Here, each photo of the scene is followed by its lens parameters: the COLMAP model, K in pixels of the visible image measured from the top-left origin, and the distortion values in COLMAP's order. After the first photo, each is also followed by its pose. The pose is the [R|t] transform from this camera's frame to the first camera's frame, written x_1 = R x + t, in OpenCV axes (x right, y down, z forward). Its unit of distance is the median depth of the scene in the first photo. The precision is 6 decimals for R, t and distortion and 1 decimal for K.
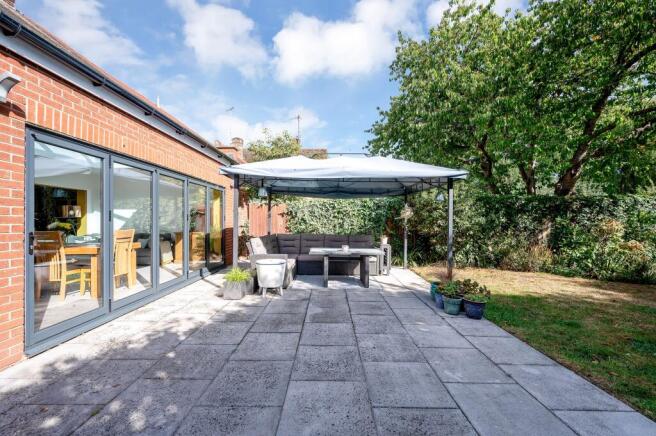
lens RADIAL K [[276.3, 0, 327.2], [0, 276.3, 220.1], [0, 0, 1]] dist [0.000134, 0.000141]
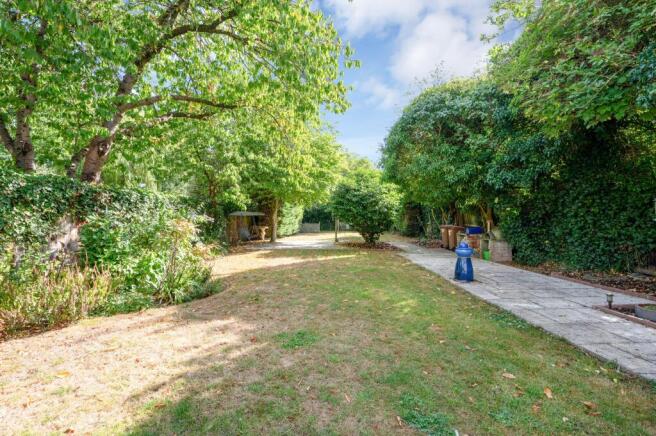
lens RADIAL K [[286.3, 0, 328.8], [0, 286.3, 218.7], [0, 0, 1]] dist [-0.000403, 0.000337]
pose [[-0.015110, 0.002526, 0.999883, 0.326464], [0.005320, 0.999983, -0.002446, 0.005651], [-0.999872, 0.005283, -0.015123, 0.823489]]
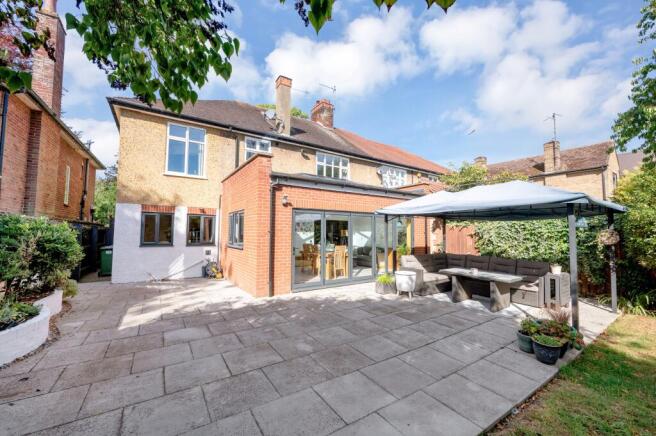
lens RADIAL K [[258.0, 0, 315.3], [0, 258.0, 218.1], [0, 0, 1]] dist [0.000283, 0.000402]
pose [[0.514071, -0.047043, -0.856457, 0.784715], [-0.001642, 0.998439, -0.055827, -0.061954], [0.857746, 0.030106, 0.513191, -0.088956]]
